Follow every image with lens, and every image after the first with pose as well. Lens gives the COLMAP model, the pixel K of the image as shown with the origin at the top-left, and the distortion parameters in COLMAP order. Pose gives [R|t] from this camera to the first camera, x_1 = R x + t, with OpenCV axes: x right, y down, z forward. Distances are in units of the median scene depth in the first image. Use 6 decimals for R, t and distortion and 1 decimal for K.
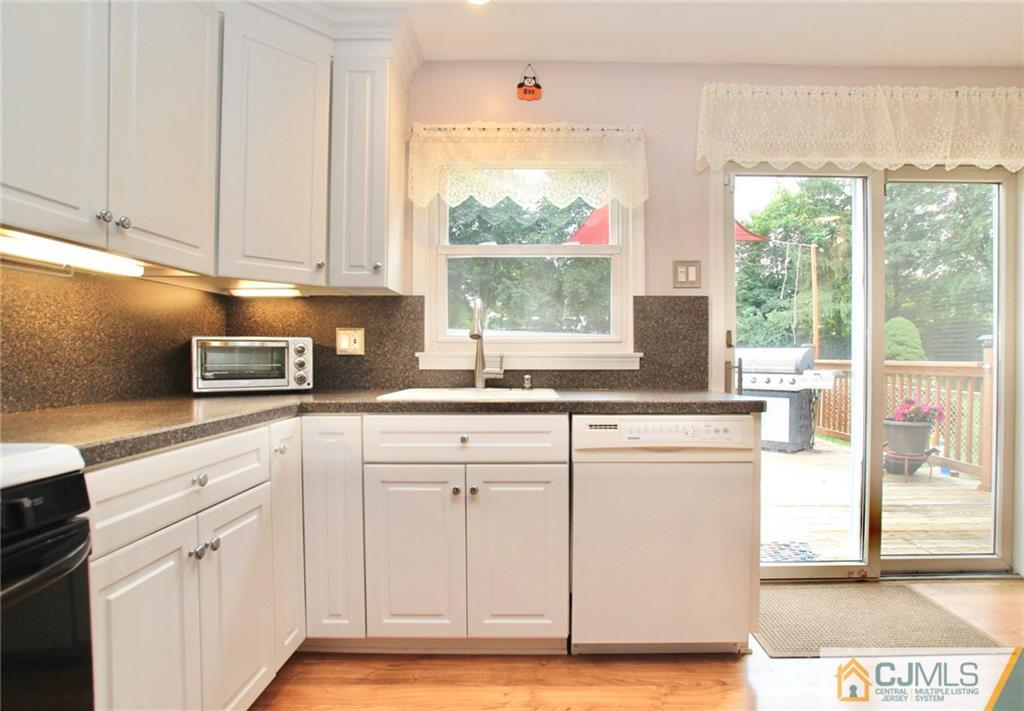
lens RADIAL K [[542.4, 0, 527.5], [0, 542.4, 363.2], [0, 0, 1]] dist [-0.077859, 0.035350]
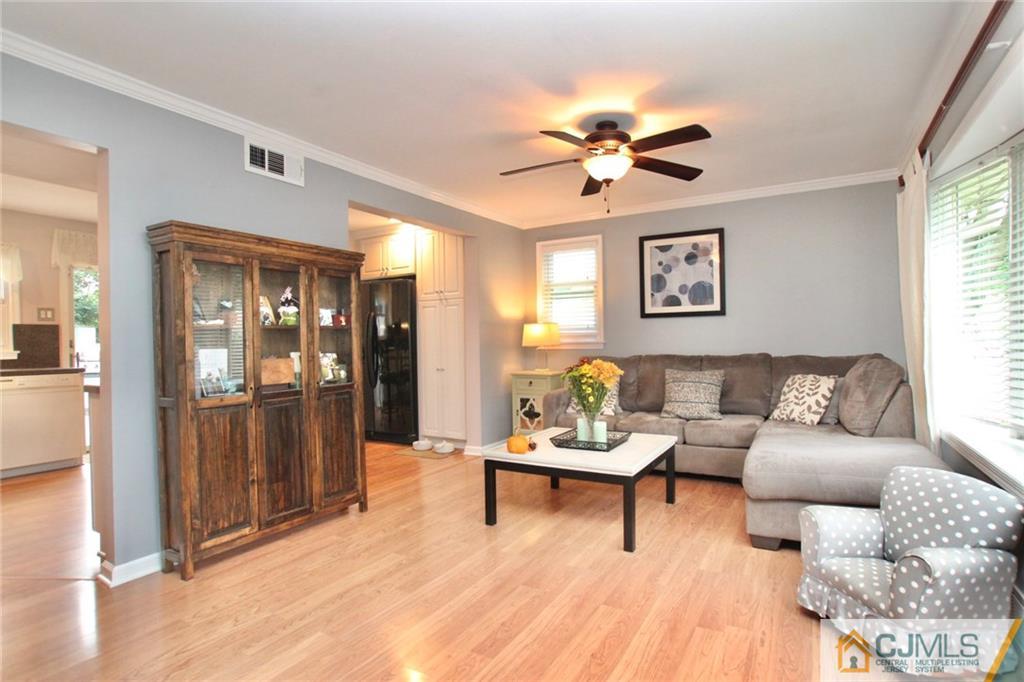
lens RADIAL K [[525.0, 0, 524.9], [0, 525.0, 345.9], [0, 0, 1]] dist [-0.062081, 0.033372]
pose [[0.485232, -0.016490, 0.874230, -0.586532], [0.017639, 0.999803, 0.009068, -0.024489], [-0.874207, 0.011021, 0.485427, -1.743661]]
